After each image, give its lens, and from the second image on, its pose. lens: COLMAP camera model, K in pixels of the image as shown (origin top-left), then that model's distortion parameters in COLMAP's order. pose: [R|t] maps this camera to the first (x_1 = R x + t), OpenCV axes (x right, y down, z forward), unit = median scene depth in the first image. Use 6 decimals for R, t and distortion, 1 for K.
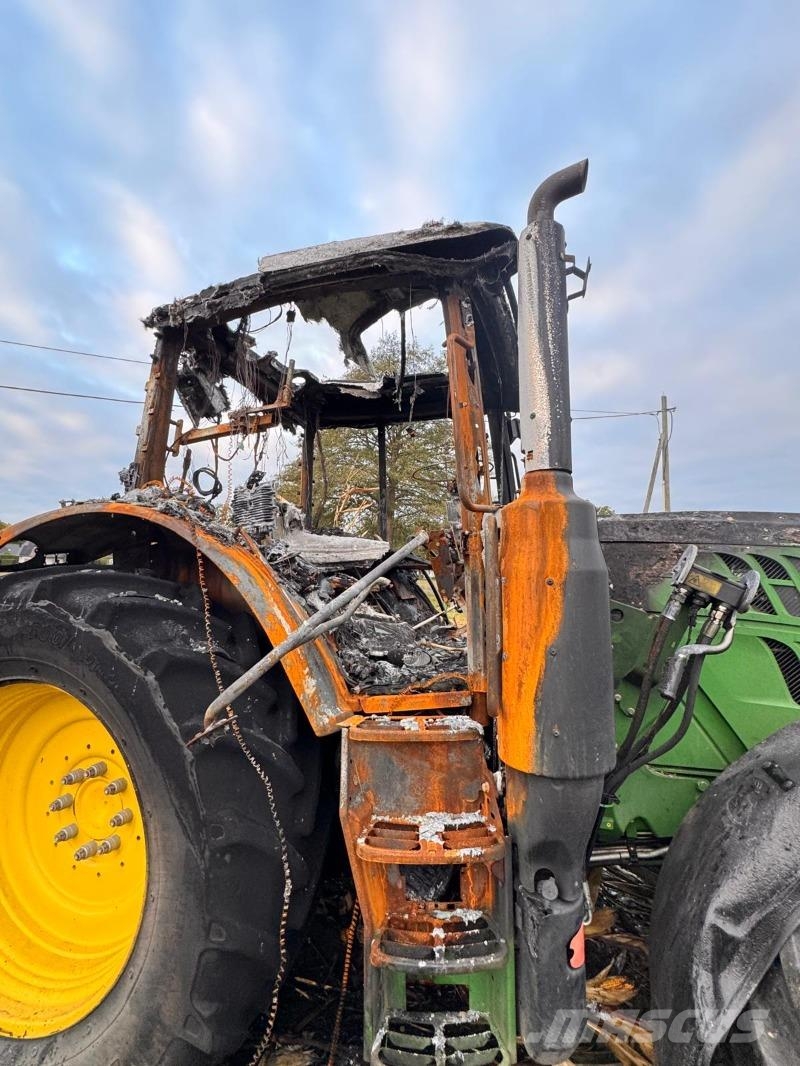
lens RADIAL K [[496.6, 0, 400.6], [0, 496.6, 534.0], [0, 0, 1]] dist [-0.008035, 0.000925]
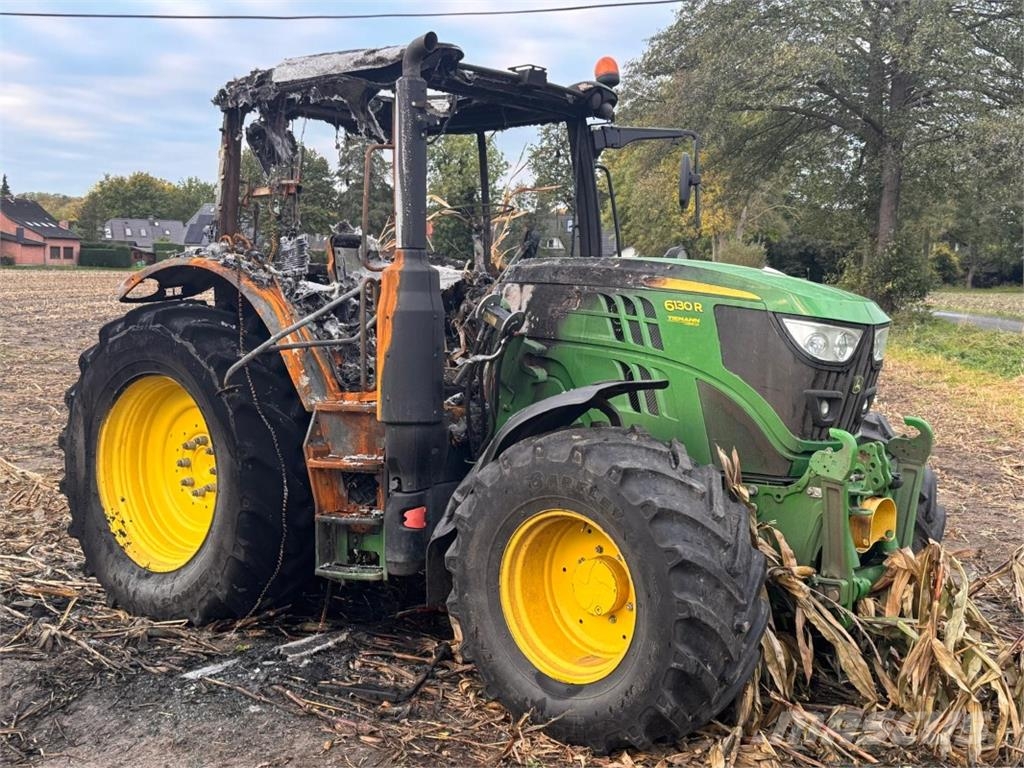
lens RADIAL K [[1189.5, 0, 523.7], [0, 1189.5, 391.9], [0, 0, 1]] dist [0.099422, 0.000000]
pose [[0.927417, 0.032975, -0.372572, 1.767995], [0.032101, 0.985413, 0.167123, -0.251893], [0.372648, -0.166953, 0.912831, -2.070502]]
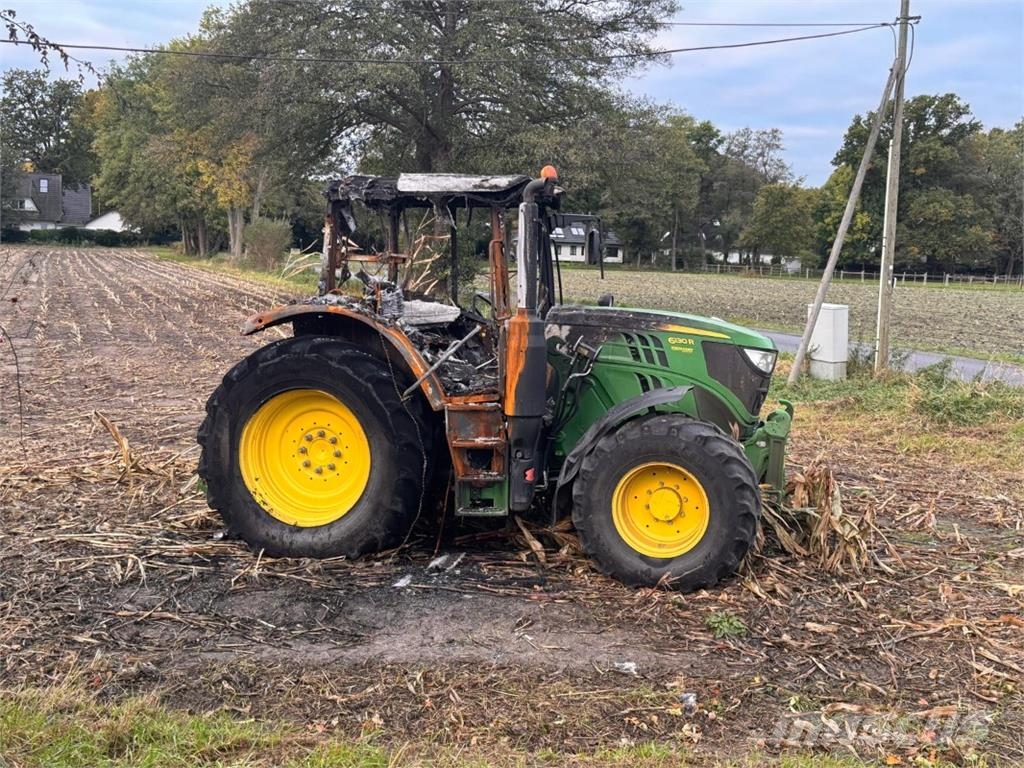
lens RADIAL K [[1174.4, 0, 515.2], [0, 1174.4, 394.5], [0, 0, 1]] dist [0.104368, 0.000000]
pose [[0.998946, 0.005880, 0.045514, -0.031598], [-0.014951, 0.979348, 0.201627, -0.770481], [-0.043389, -0.202095, 0.978404, -4.278553]]
